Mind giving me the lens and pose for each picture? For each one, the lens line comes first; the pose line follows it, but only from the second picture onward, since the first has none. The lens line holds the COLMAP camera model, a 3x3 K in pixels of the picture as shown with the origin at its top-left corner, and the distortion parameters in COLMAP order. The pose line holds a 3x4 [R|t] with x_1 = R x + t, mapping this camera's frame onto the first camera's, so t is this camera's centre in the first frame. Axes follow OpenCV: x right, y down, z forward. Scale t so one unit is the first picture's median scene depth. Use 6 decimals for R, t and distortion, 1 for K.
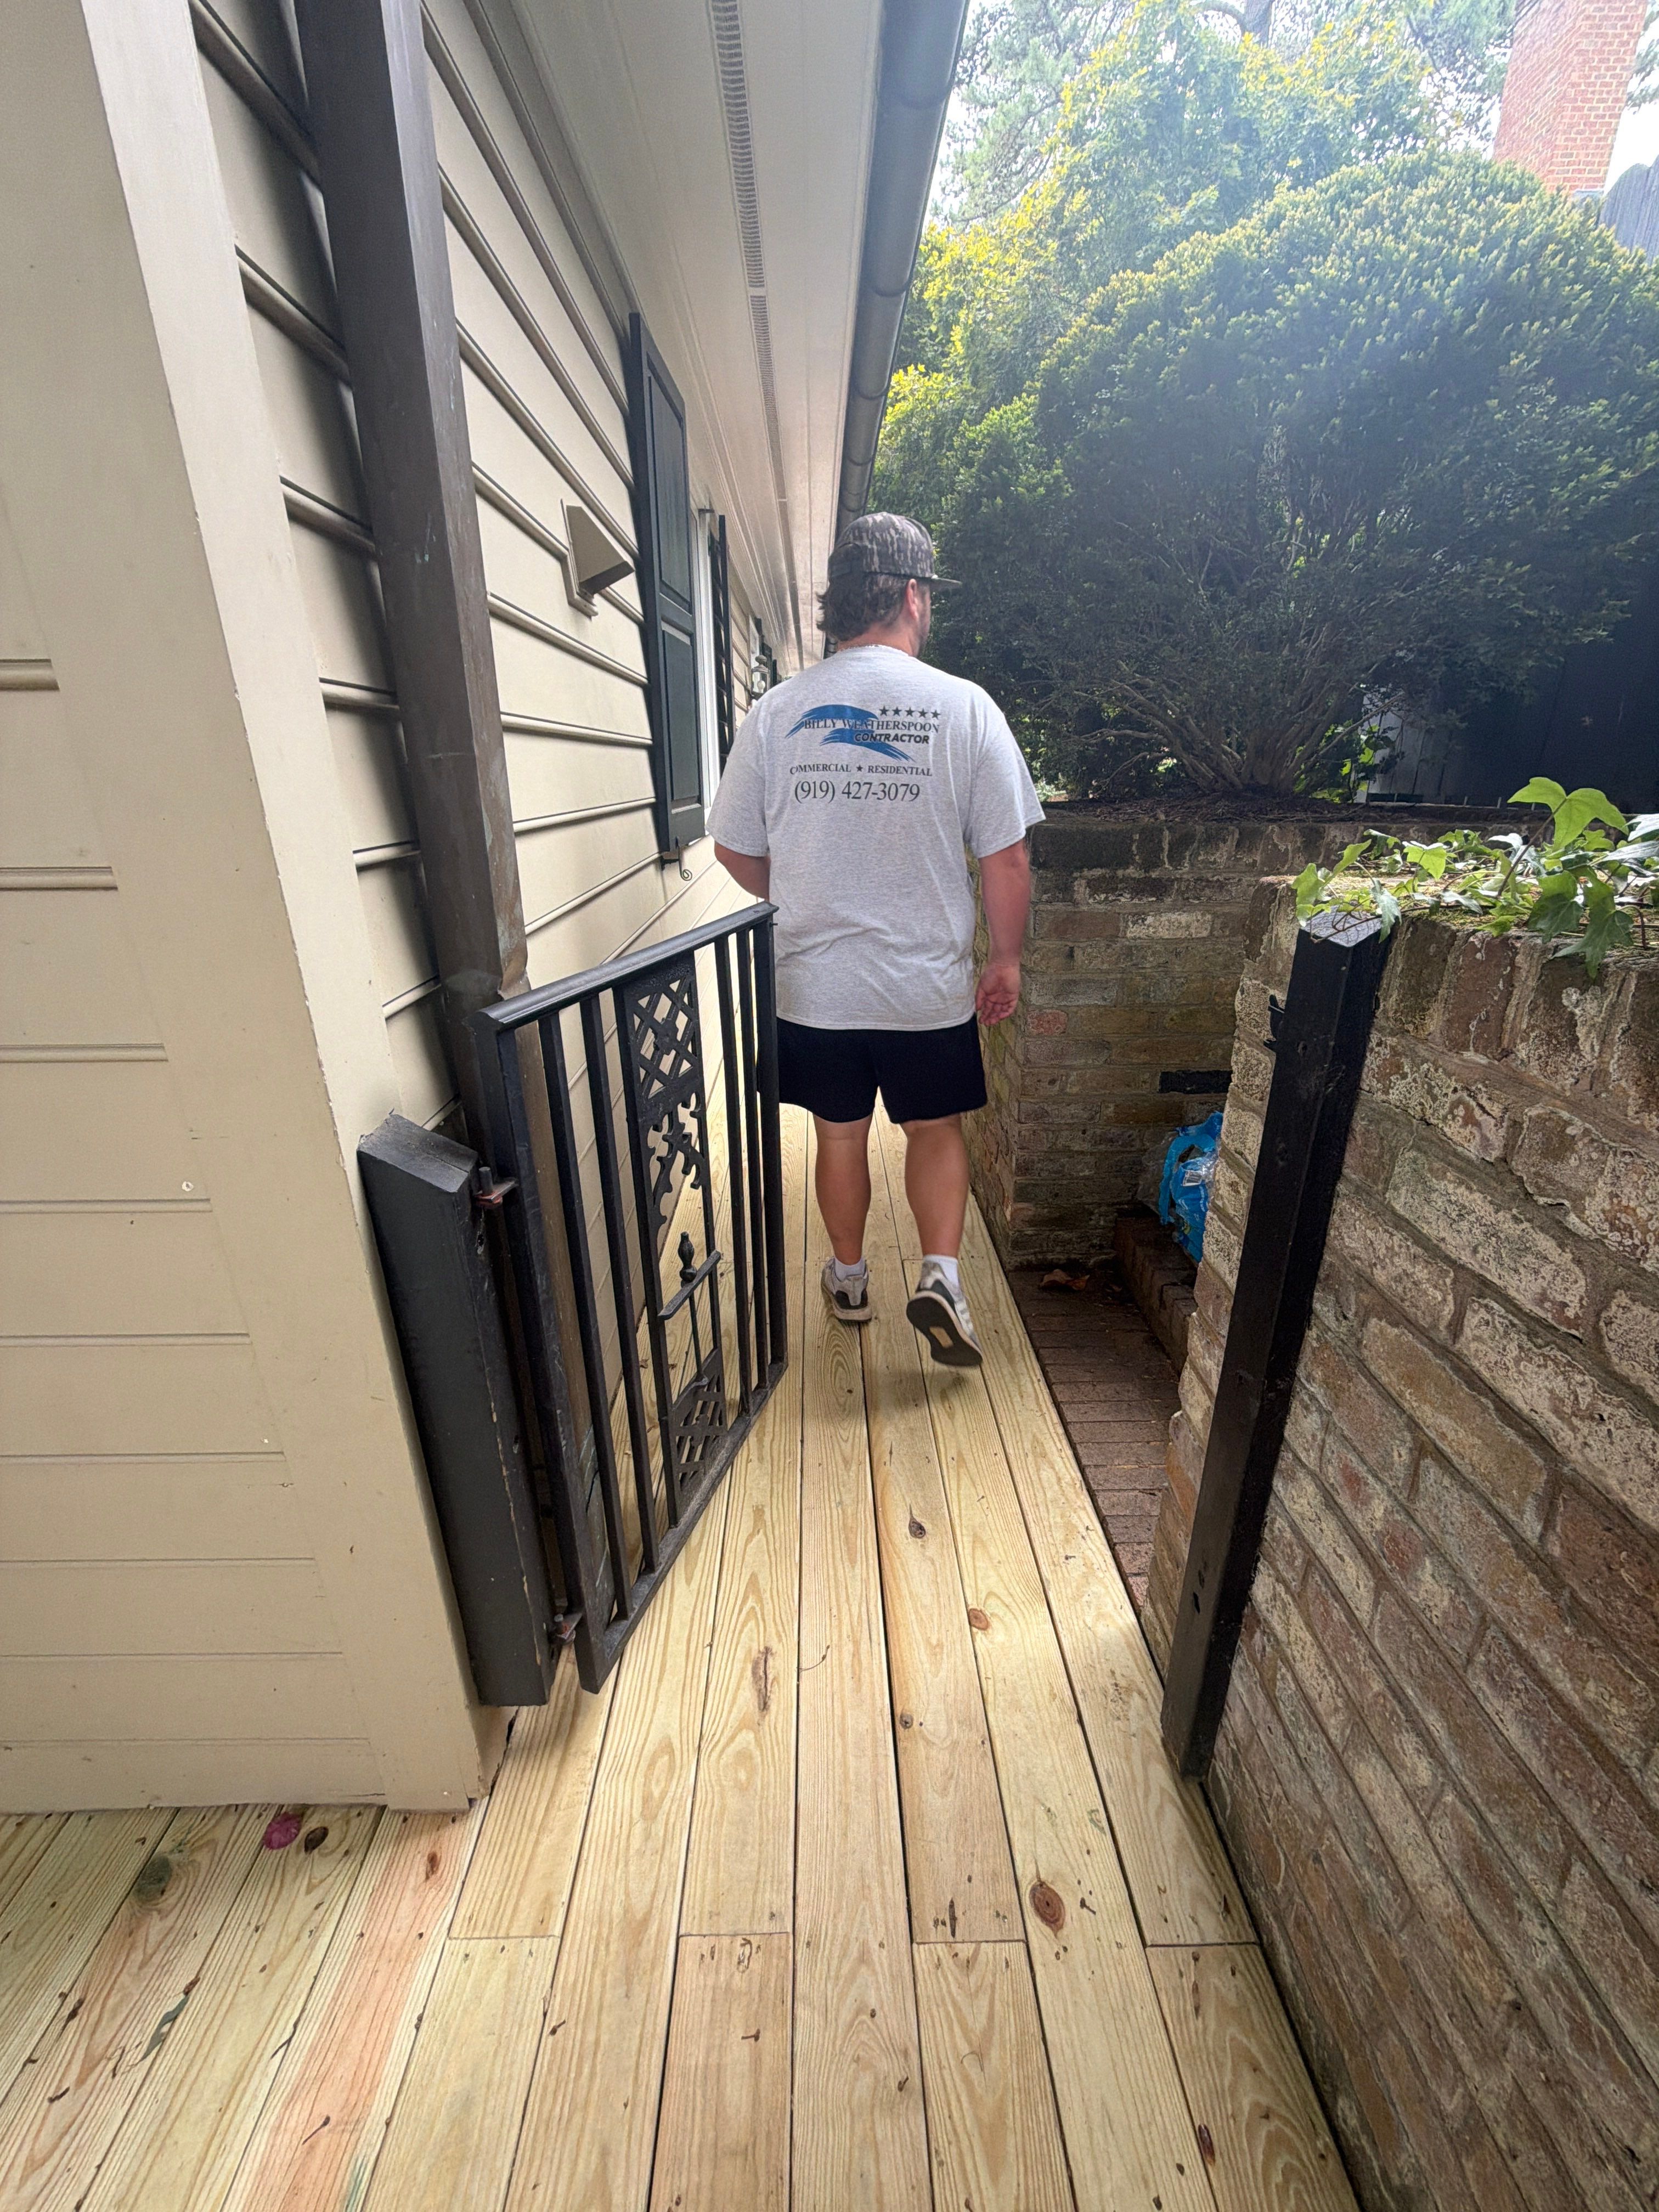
lens RADIAL K [[878.4, 0, 826.7], [0, 878.4, 1100.5], [0, 0, 1]] dist [0.001243, -0.000172]
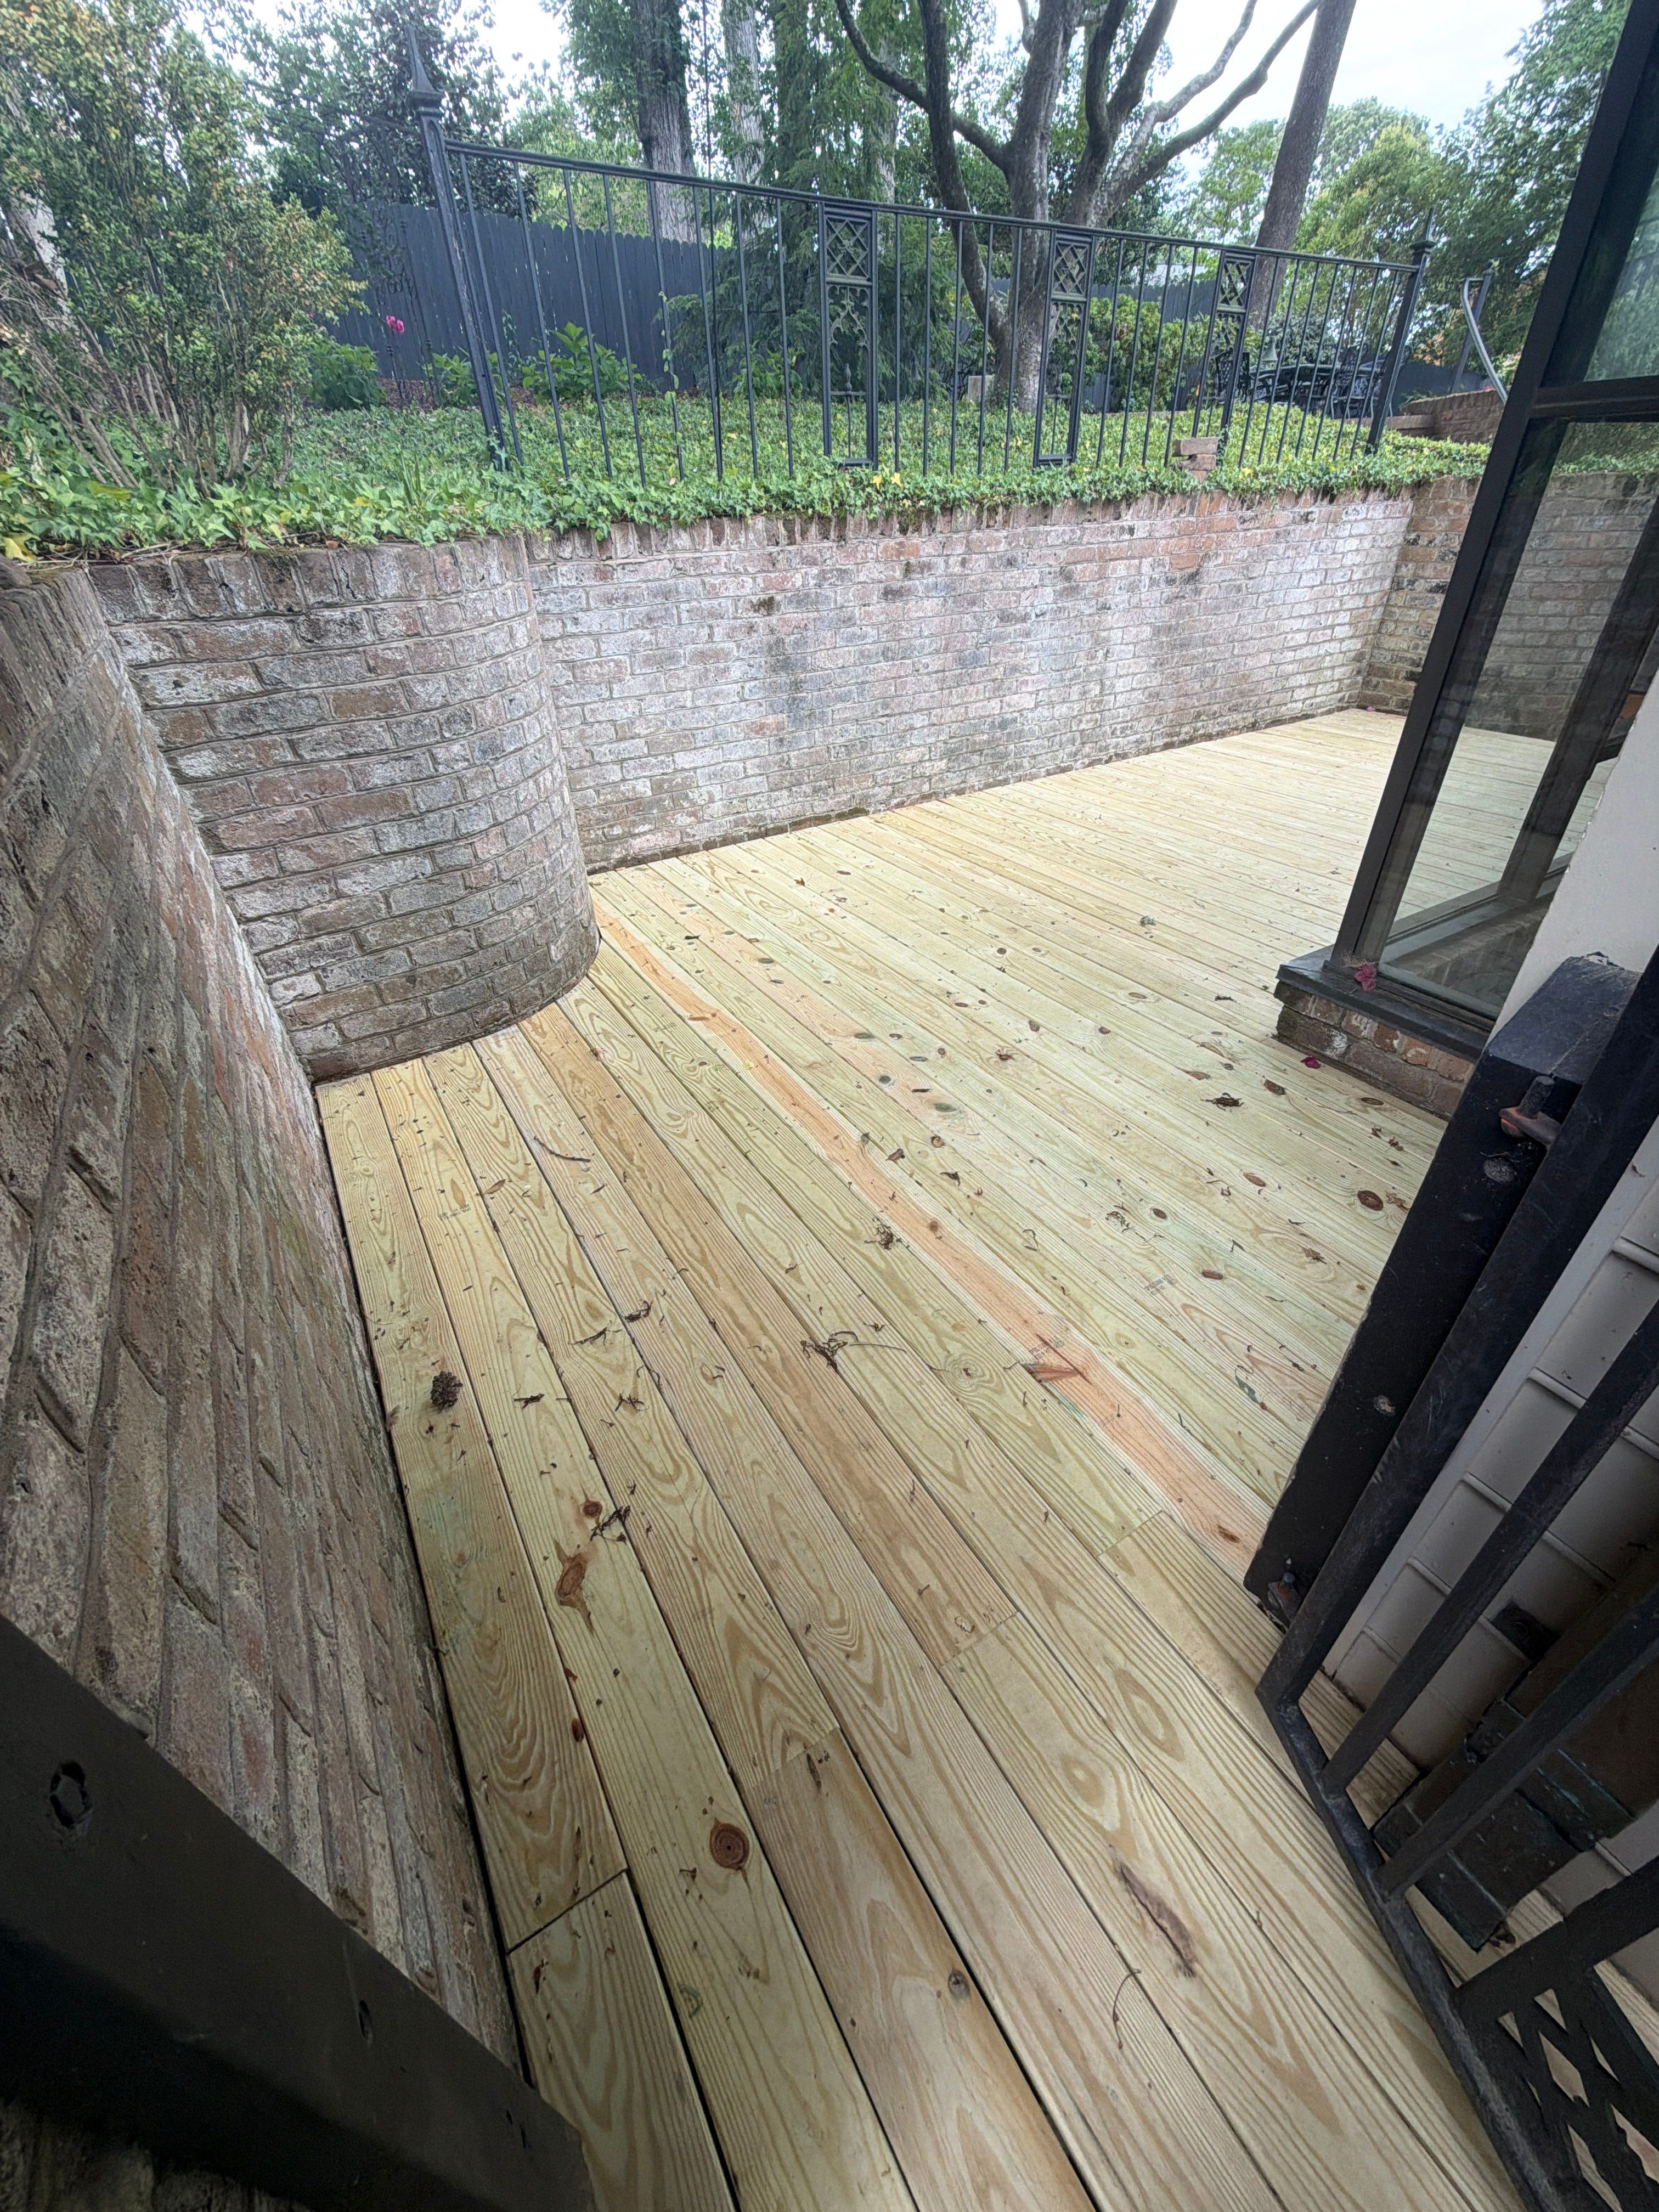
lens RADIAL K [[878.4, 0, 829.2], [0, 878.4, 1105.1], [0, 0, 1]] dist [0.001243, -0.000172]
pose [[-0.863291, 0.314487, -0.394748, 0.236437], [-0.145125, 0.594426, 0.790947, -0.249487], [0.483391, 0.740105, -0.467522, 0.765082]]
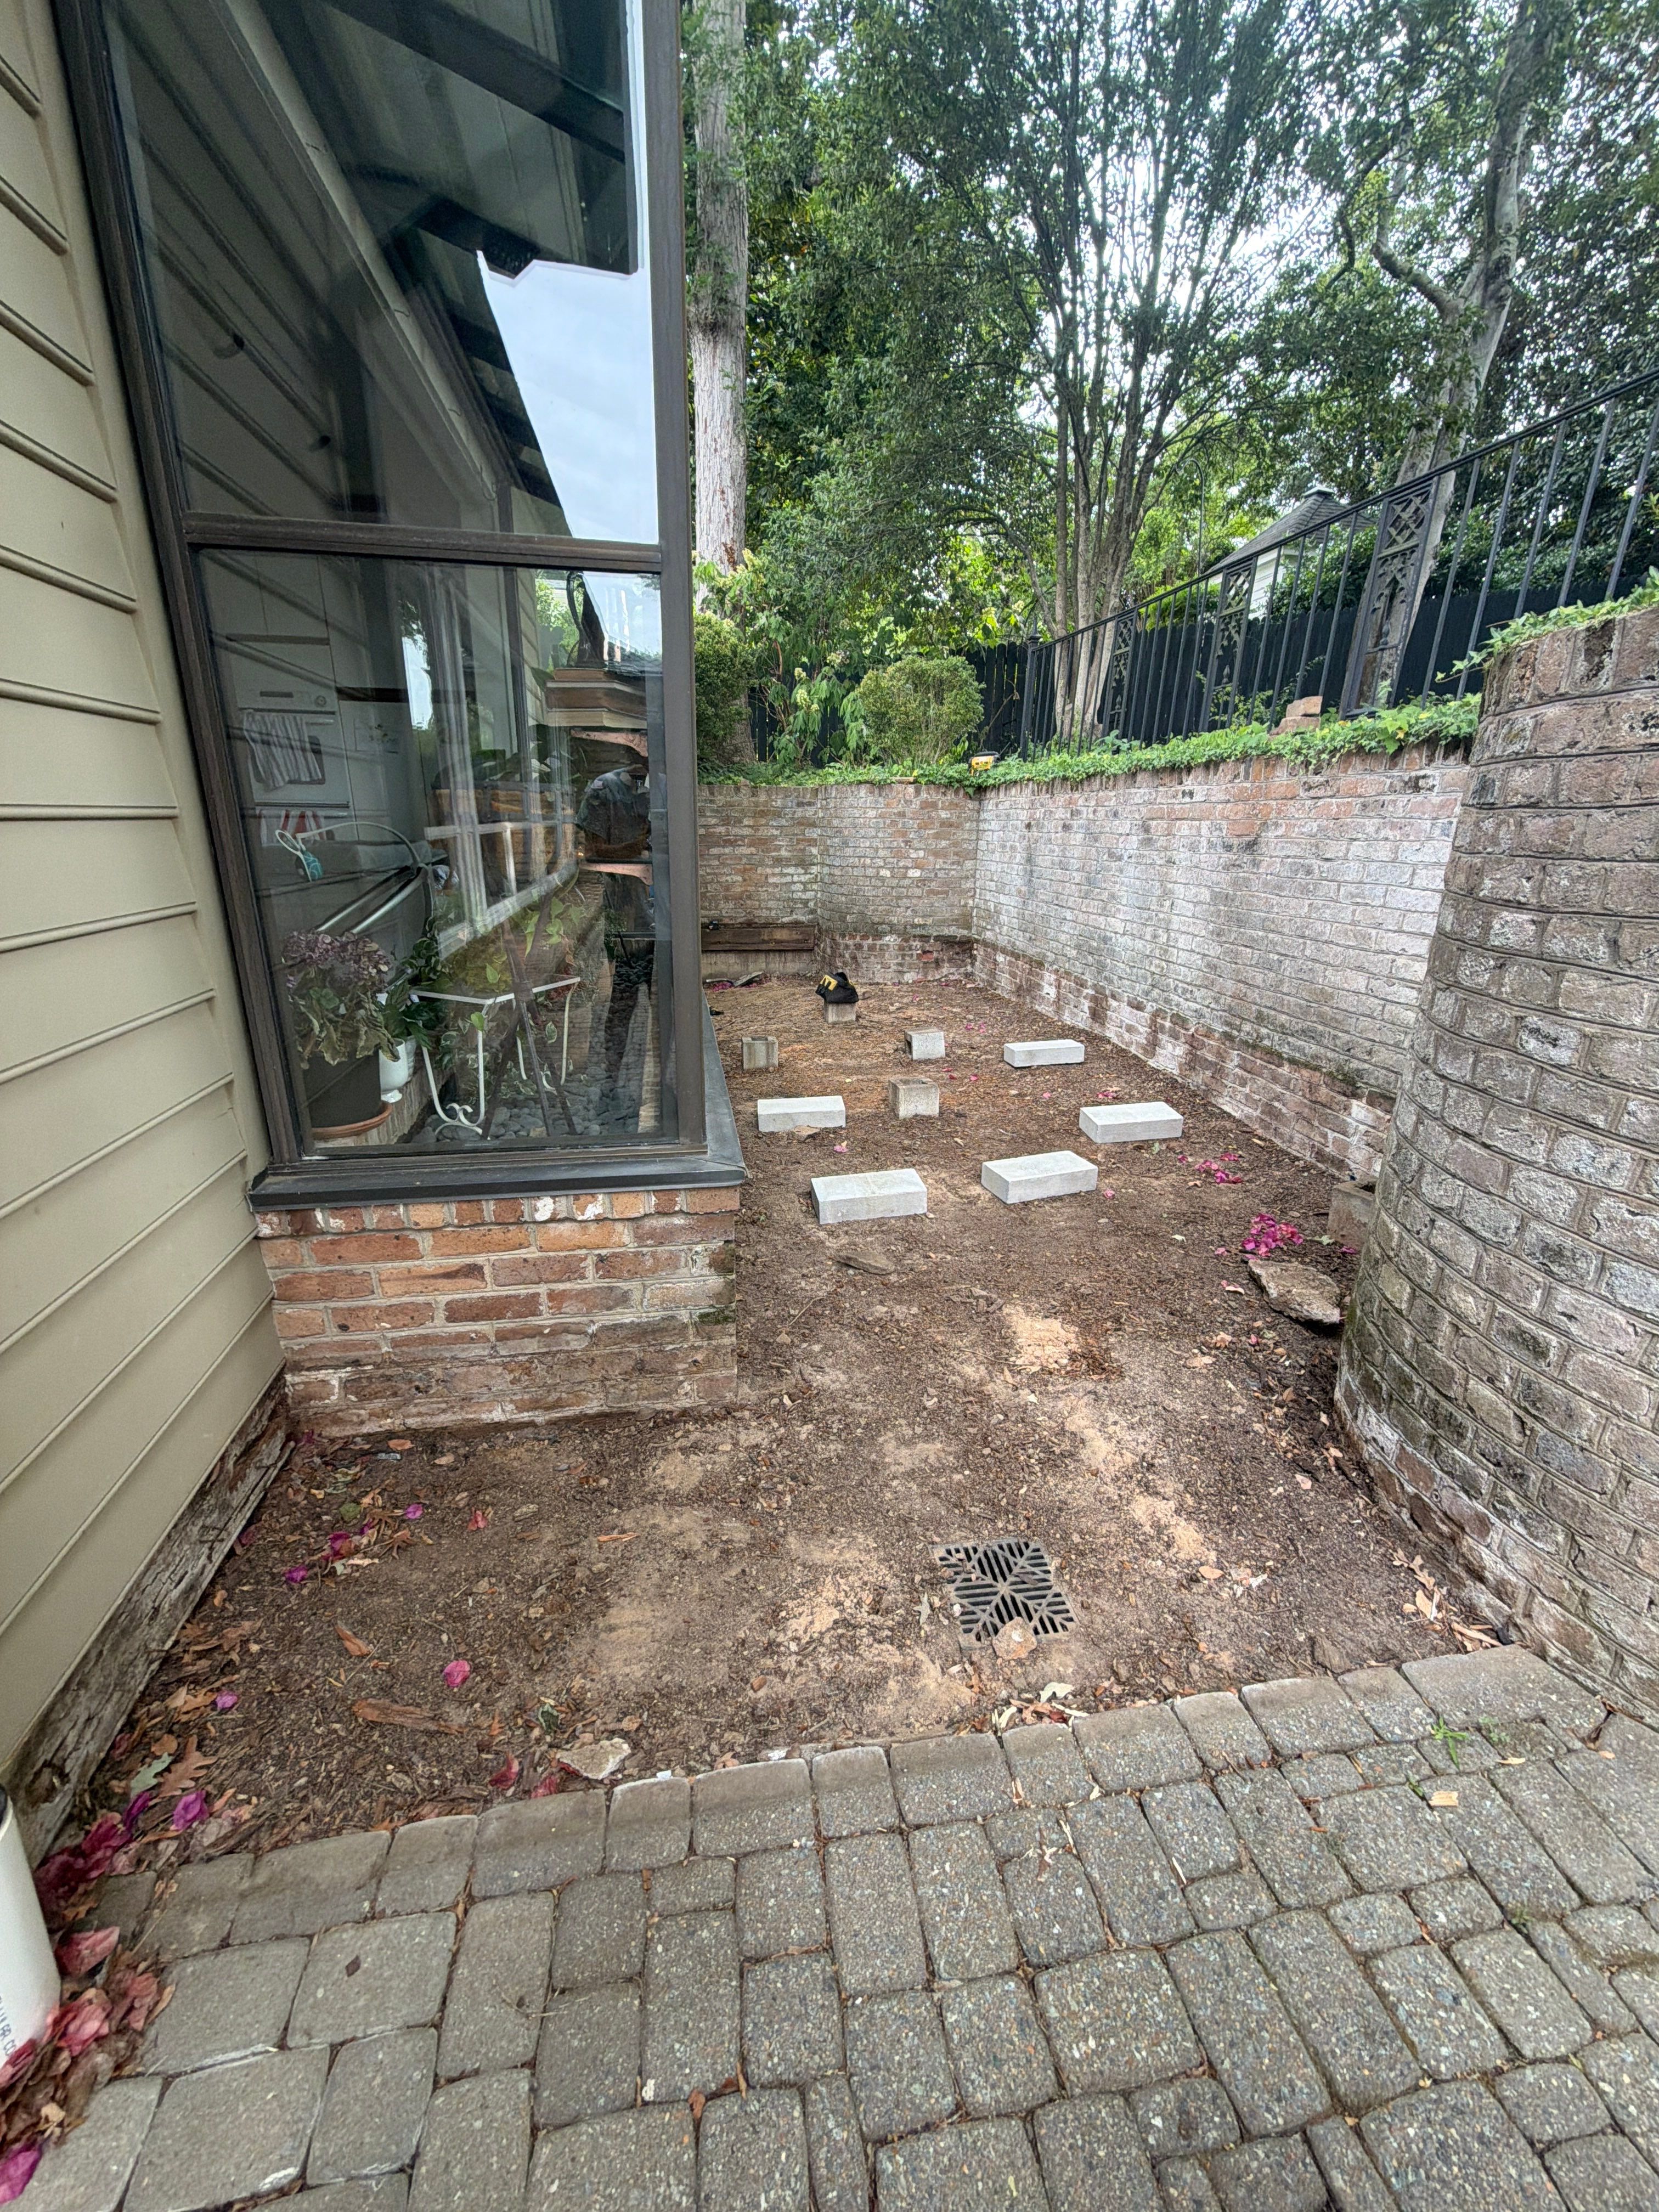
lens RADIAL K [[878.4, 0, 831.6], [0, 878.4, 1105.1], [0, 0, 1]] dist [0.001243, -0.000172]
pose [[-0.162286, -0.302587, 0.939204, -5.664814], [0.336759, 0.877691, 0.340958, 0.332456], [-0.927500, 0.371618, -0.040539, 0.024580]]
